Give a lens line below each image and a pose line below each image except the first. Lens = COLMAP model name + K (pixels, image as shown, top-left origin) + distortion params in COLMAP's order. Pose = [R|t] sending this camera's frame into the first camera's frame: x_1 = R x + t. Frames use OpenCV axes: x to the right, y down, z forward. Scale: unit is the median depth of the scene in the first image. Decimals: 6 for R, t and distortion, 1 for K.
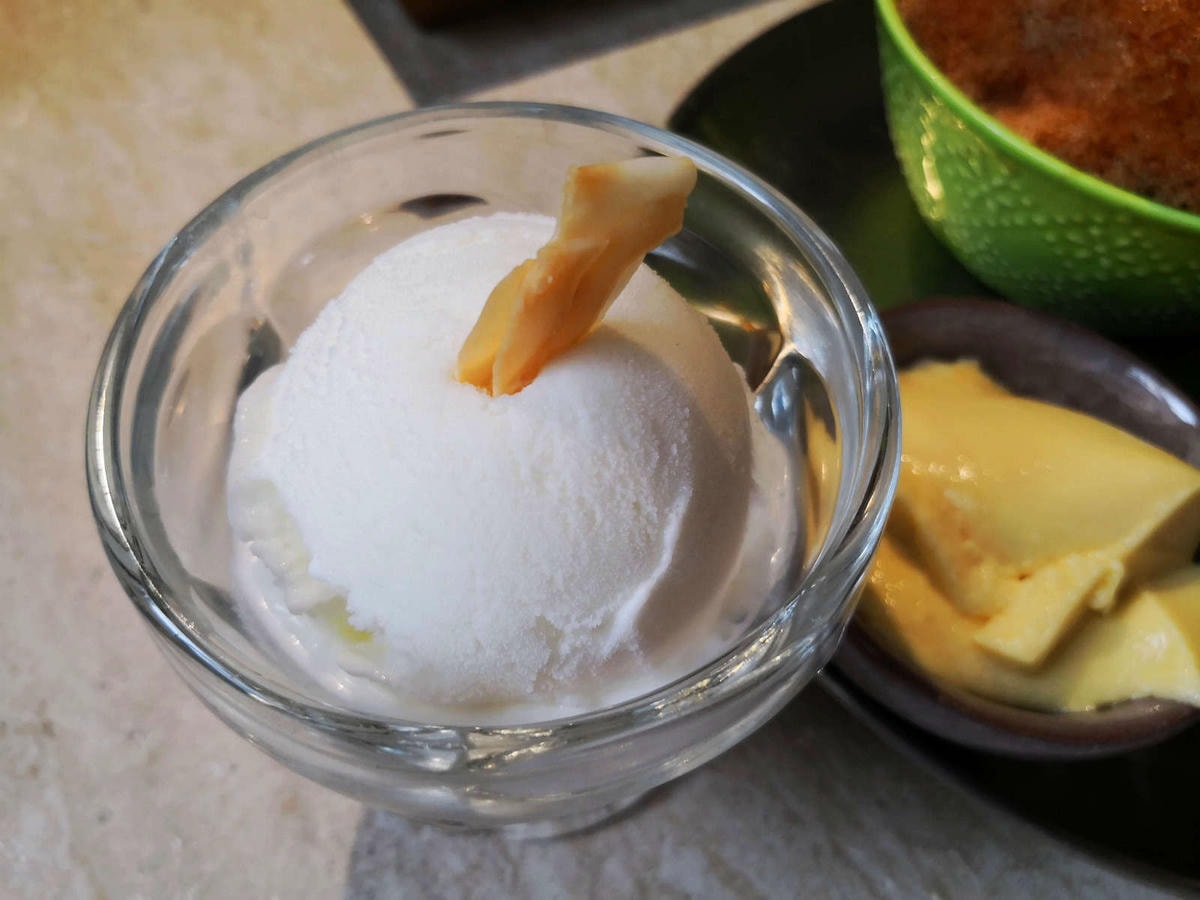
lens RADIAL K [[1006.4, 0, 583.3], [0, 1006.4, 450.4], [0, 0, 1]] dist [0.033818, -0.084241]
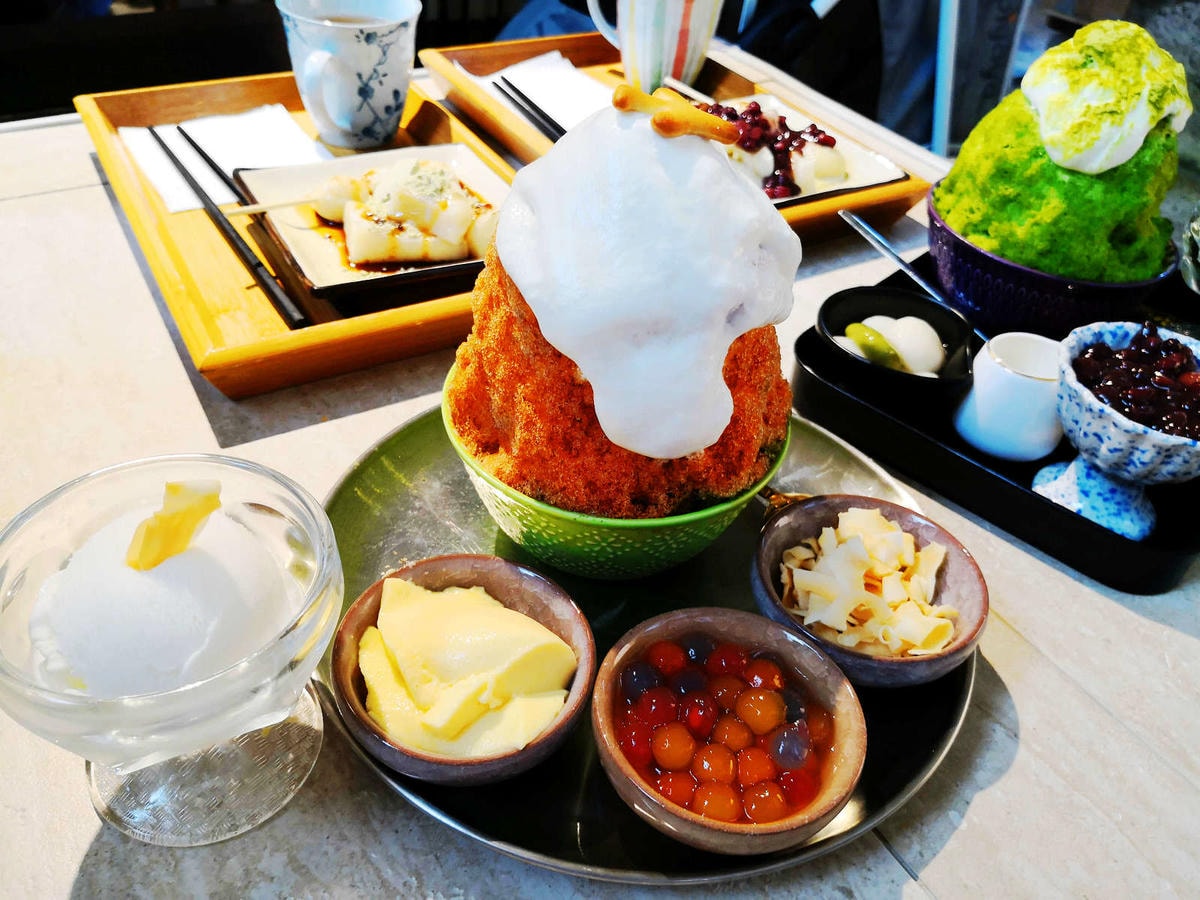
lens RADIAL K [[1006.4, 0, 583.3], [0, 1006.4, 450.4], [0, 0, 1]] dist [0.033818, -0.084241]
pose [[0.998710, 0.014360, 0.048708, 0.546353], [0.000917, 0.953926, -0.300039, 0.254596], [-0.050773, 0.299697, 0.952682, -0.935987]]
